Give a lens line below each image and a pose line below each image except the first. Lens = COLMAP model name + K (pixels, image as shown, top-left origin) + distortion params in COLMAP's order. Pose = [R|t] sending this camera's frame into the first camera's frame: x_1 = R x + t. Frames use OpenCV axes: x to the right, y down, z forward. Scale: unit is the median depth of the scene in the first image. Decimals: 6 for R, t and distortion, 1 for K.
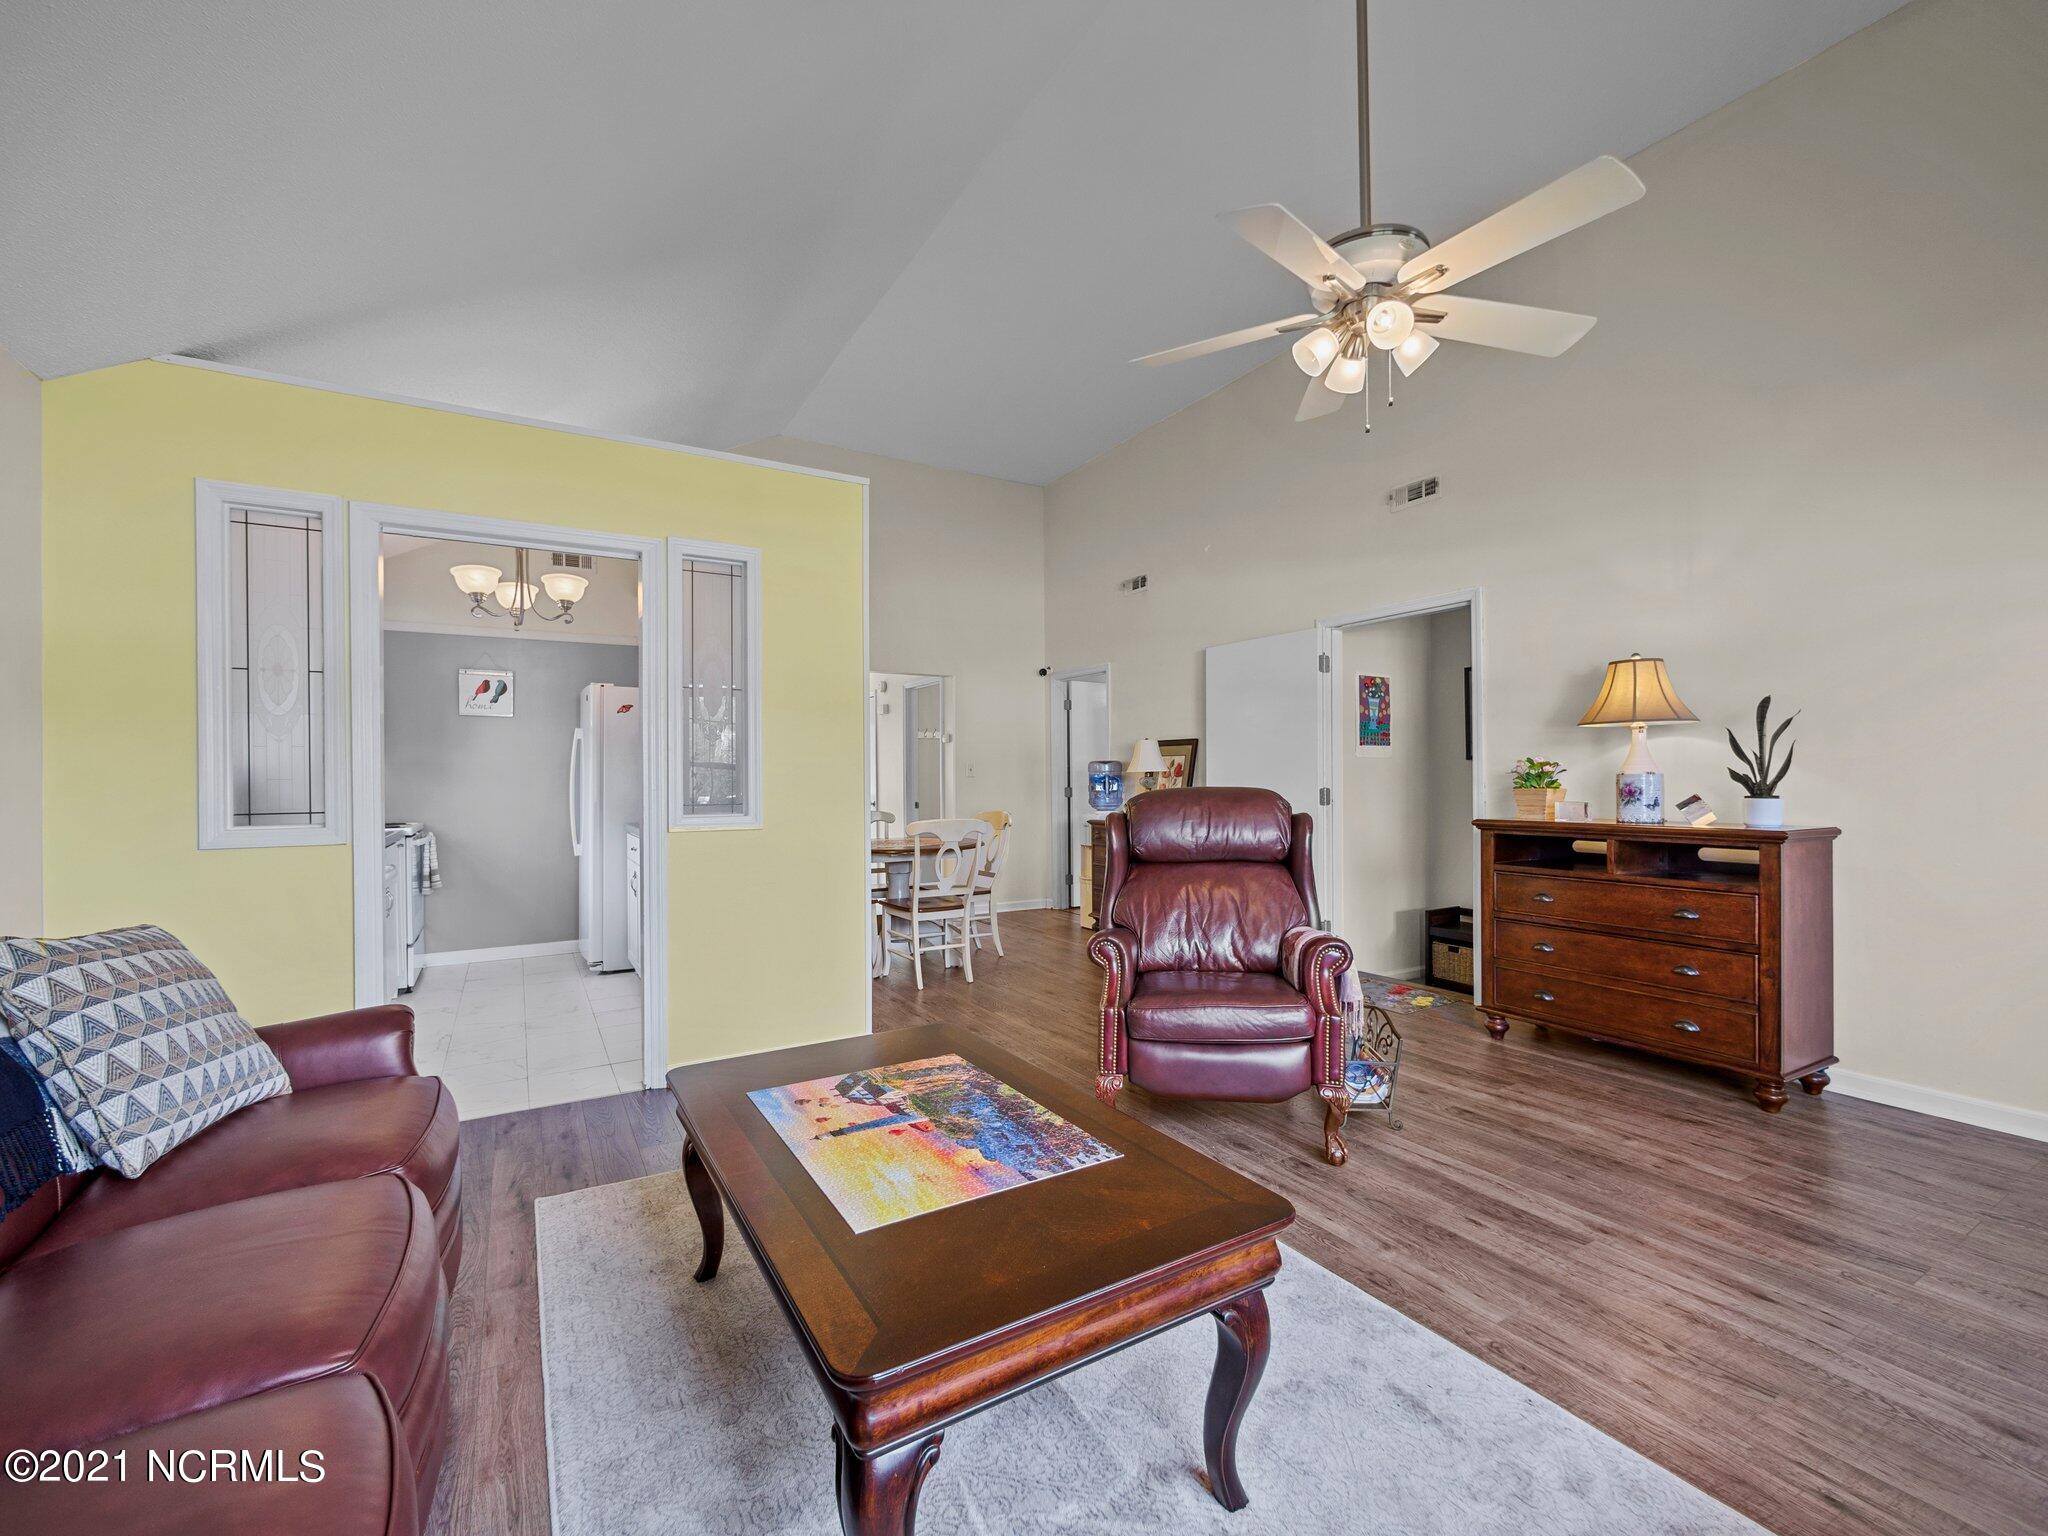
lens RADIAL K [[859.4, 0, 1027.2], [0, 859.4, 775.3], [0, 0, 1]] dist [-0.003699, -0.000766]
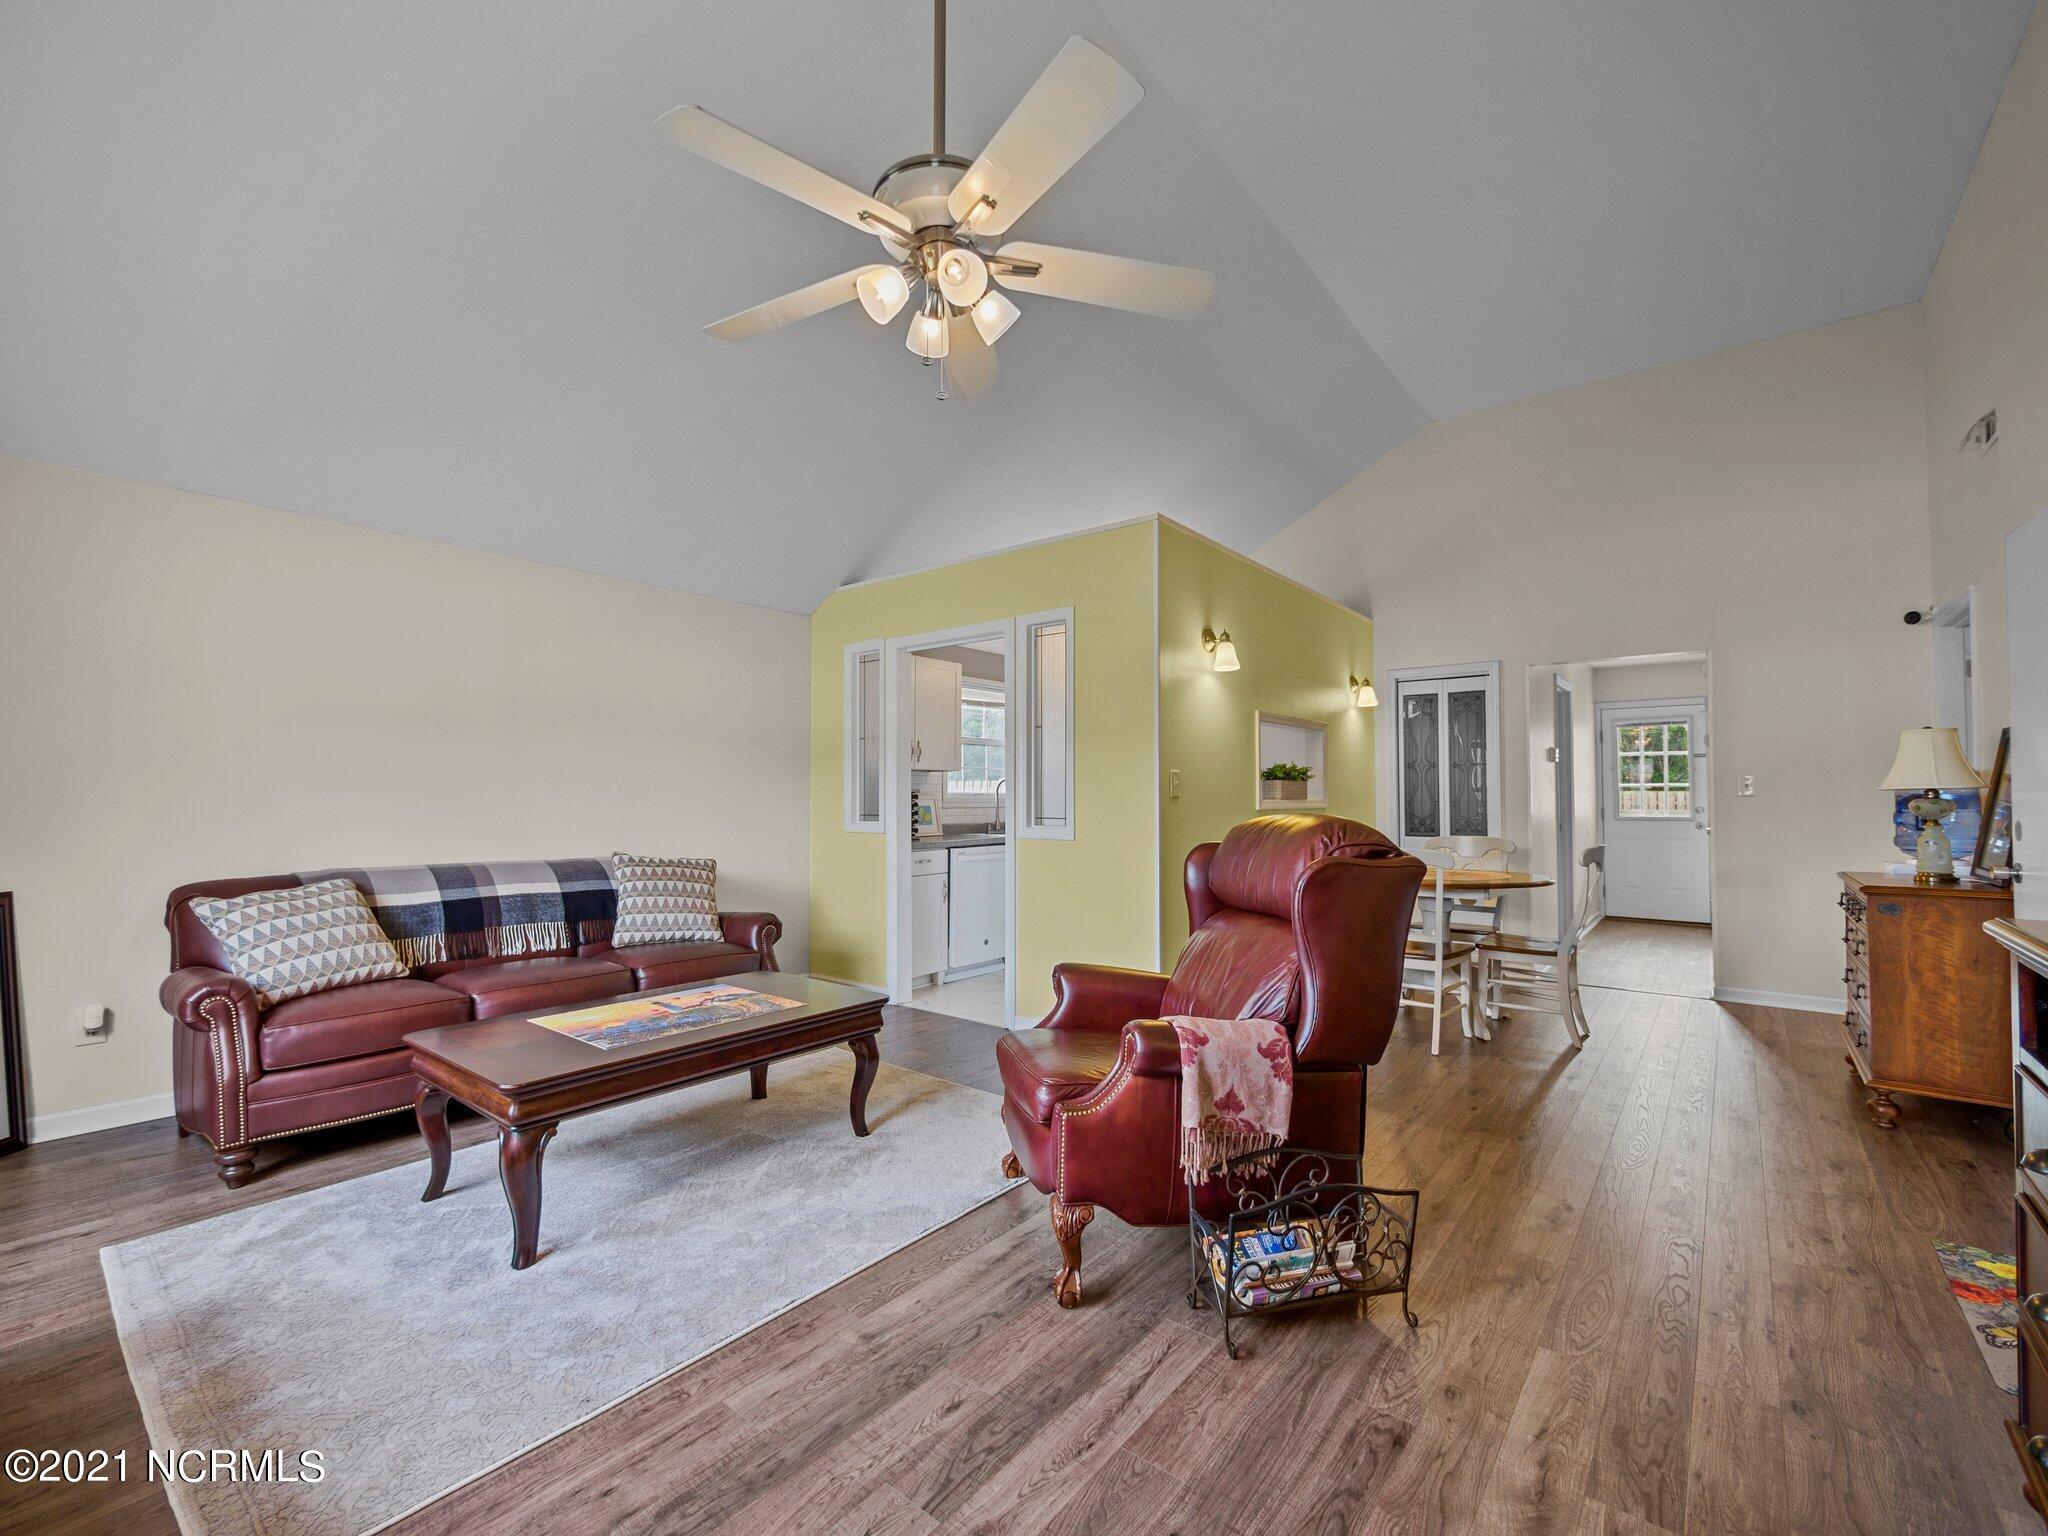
lens RADIAL K [[879.2, 0, 1024.0], [0, 879.2, 768.0], [0, 0, 1]] dist [-0.002995, 0.000085]
pose [[0.347614, -0.022216, -0.937374, 0.598841], [0.001214, 0.999729, -0.023244, -0.007299], [0.937637, 0.006942, 0.347547, 0.372670]]
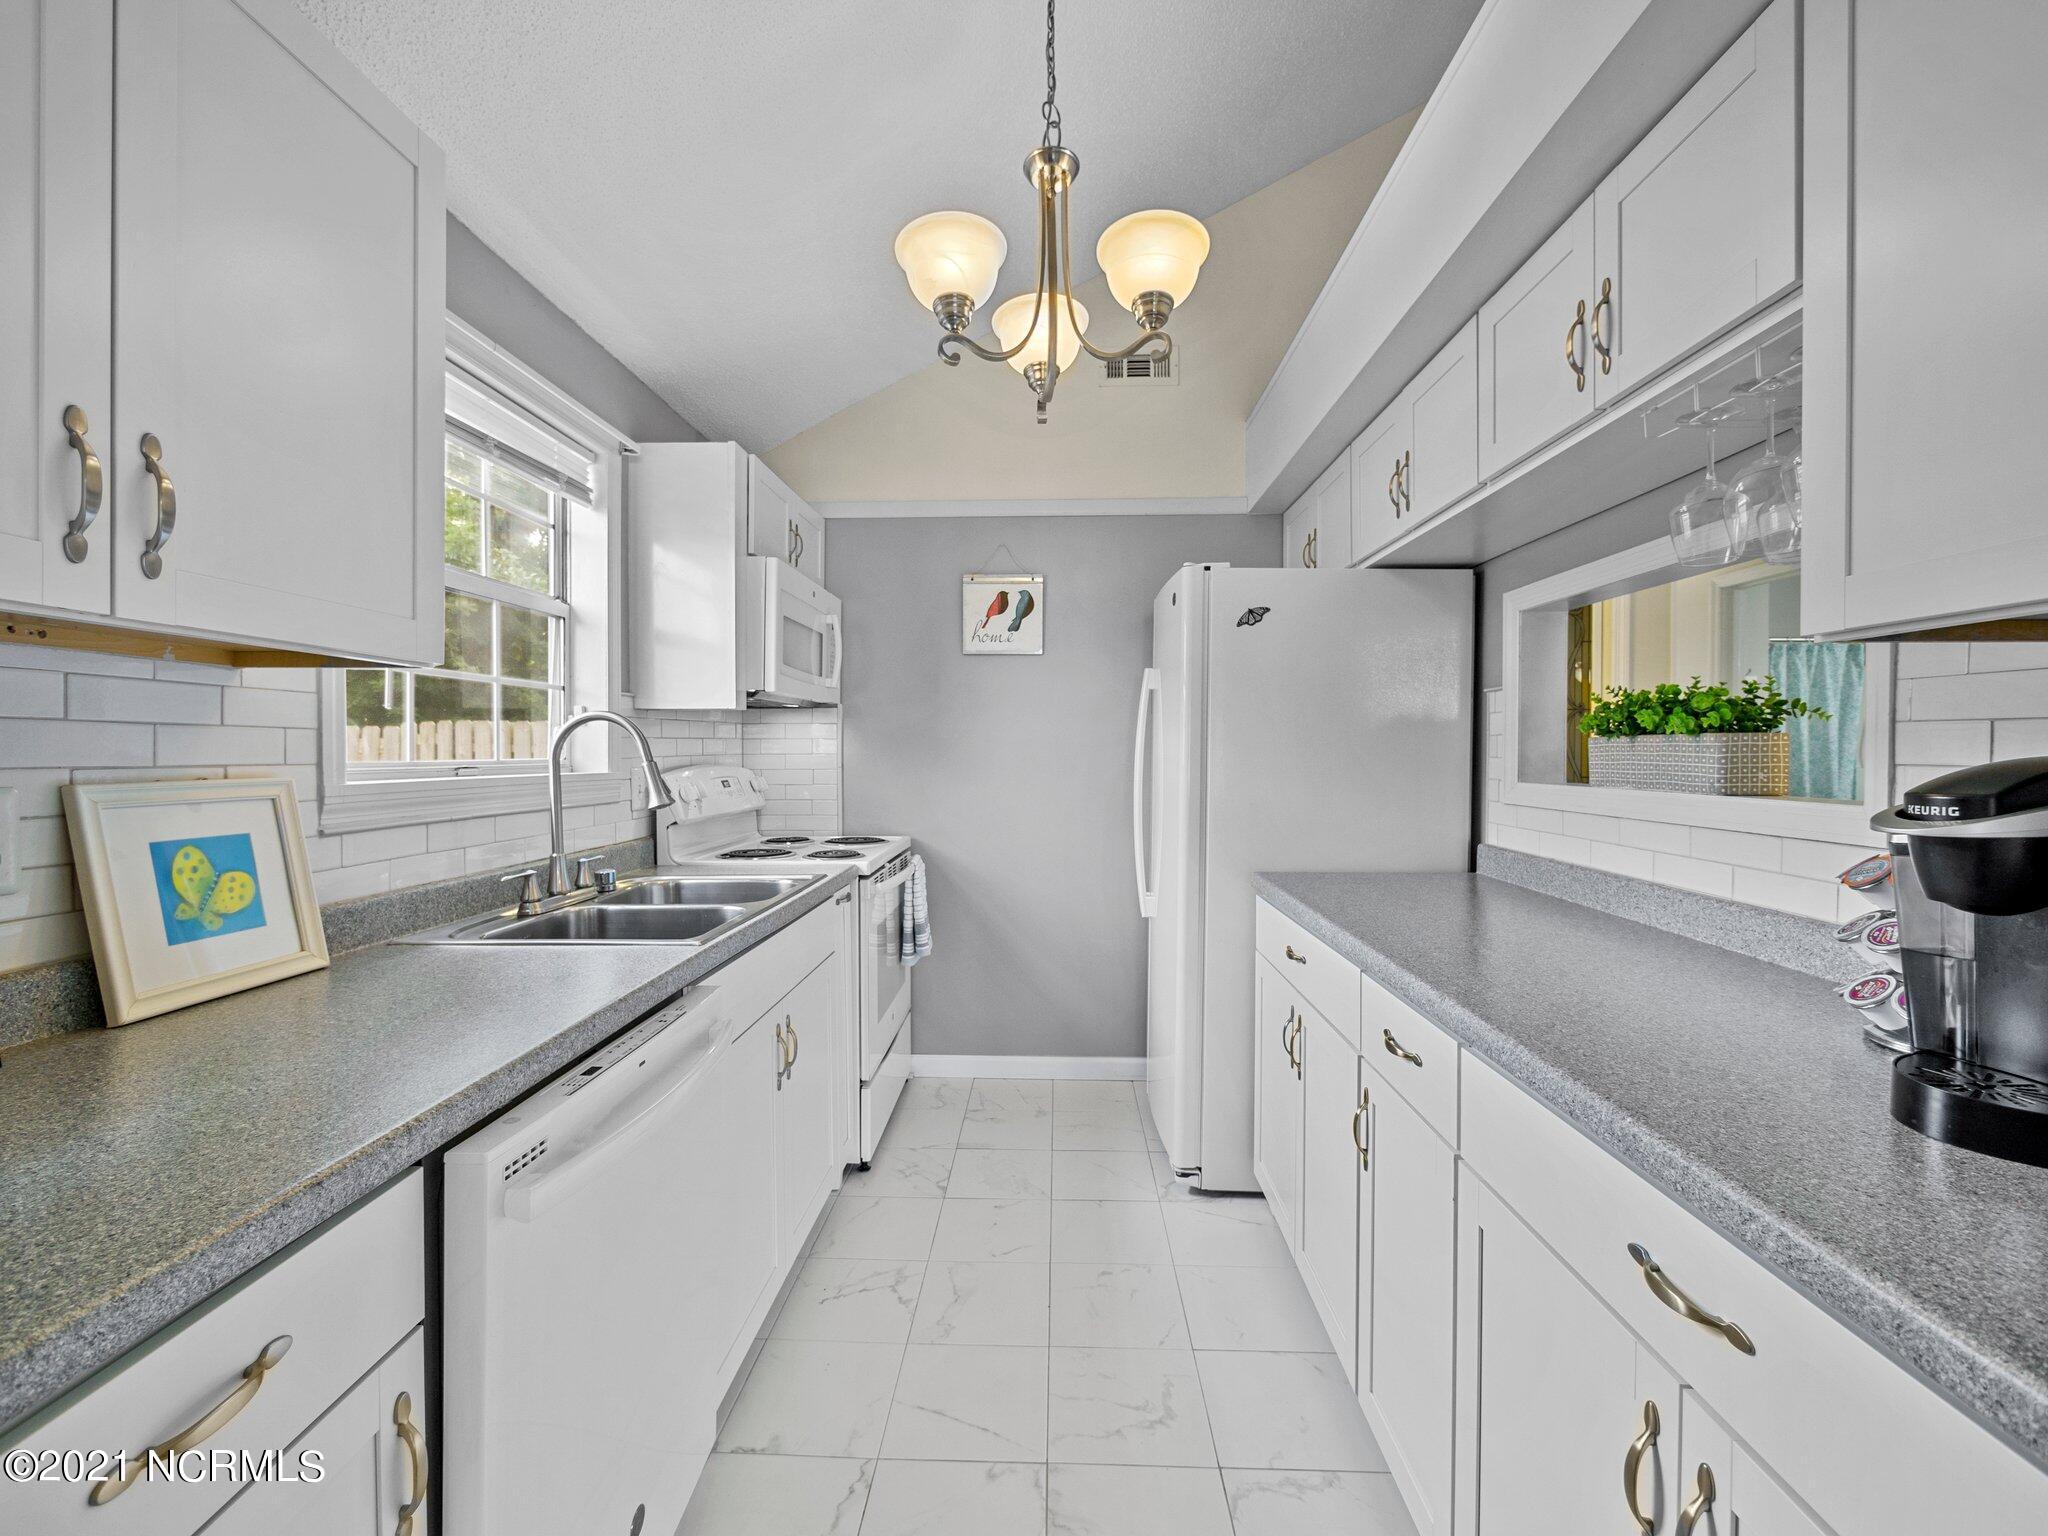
lens RADIAL K [[879.2, 0, 1024.0], [0, 879.2, 768.0], [0, 0, 1]] dist [-0.002995, 0.000085]
pose [[0.838783, 0.020053, -0.544097, -0.350196], [-0.007898, 0.999665, 0.024668, -0.009271], [0.544409, -0.016394, 0.838660, 0.605858]]
